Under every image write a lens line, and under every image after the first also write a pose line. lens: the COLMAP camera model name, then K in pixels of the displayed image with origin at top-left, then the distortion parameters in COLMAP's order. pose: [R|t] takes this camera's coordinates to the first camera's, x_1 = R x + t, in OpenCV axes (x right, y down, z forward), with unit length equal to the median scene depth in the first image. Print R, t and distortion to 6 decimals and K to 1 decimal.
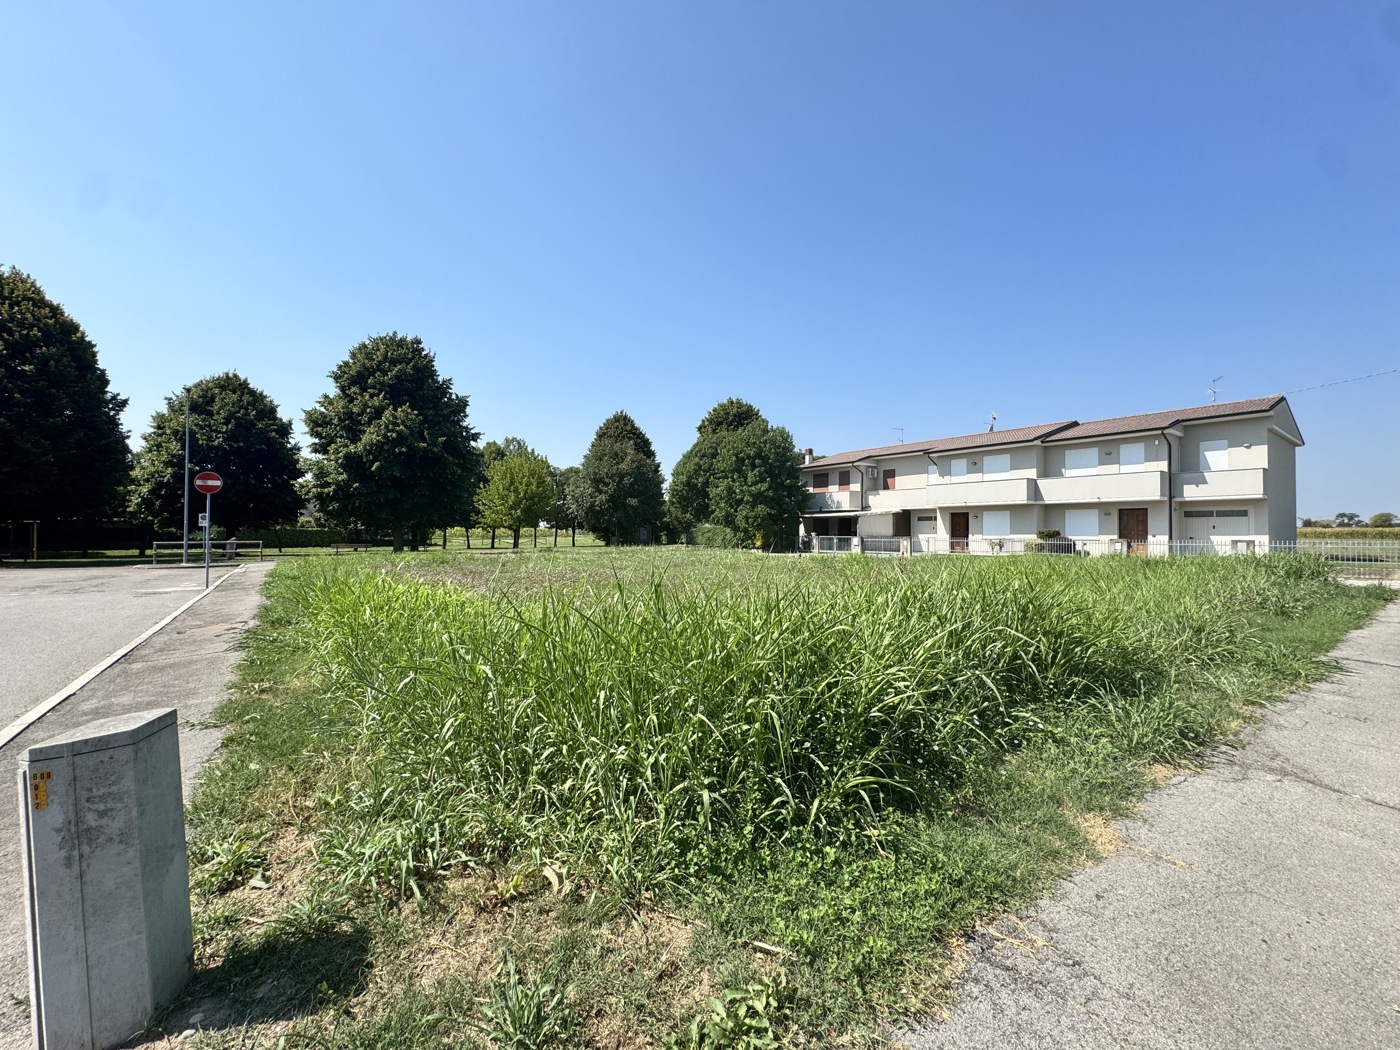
lens RADIAL K [[565.5, 0, 704.9], [0, 565.5, 529.4], [0, 0, 1]] dist [0.000988, -0.000432]
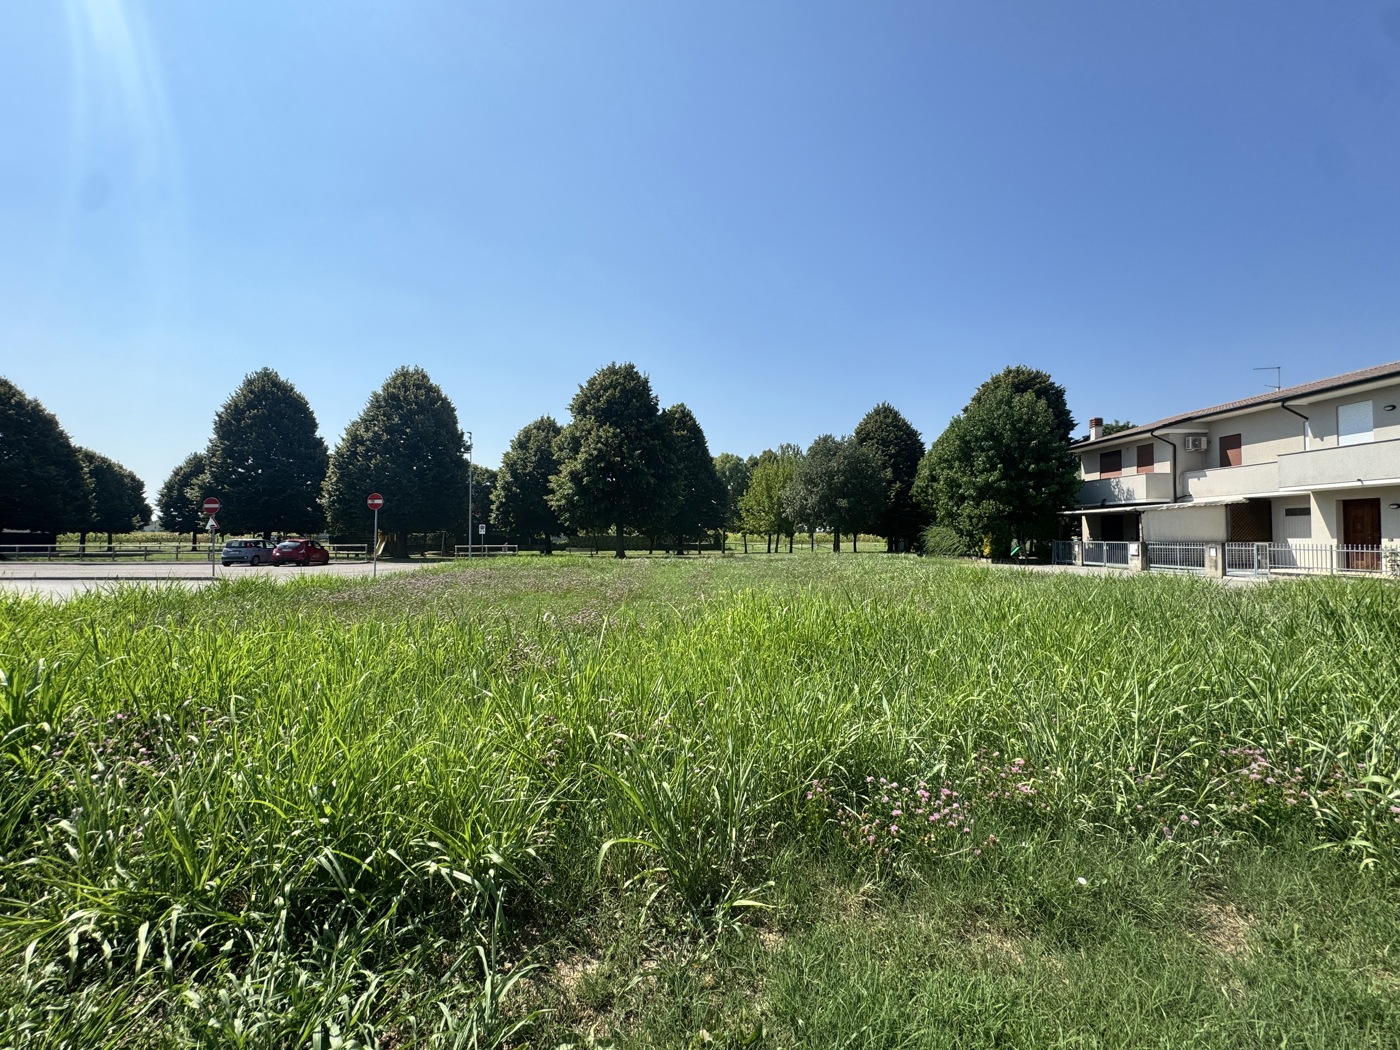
lens RADIAL K [[565.5, 0, 702.7], [0, 565.5, 524.9], [0, 0, 1]] dist [0.000988, -0.000432]
pose [[0.813315, -0.016344, -0.581594, 0.224029], [0.006791, 0.999804, -0.018599, 0.001271], [0.581784, 0.011178, 0.813267, 0.157451]]
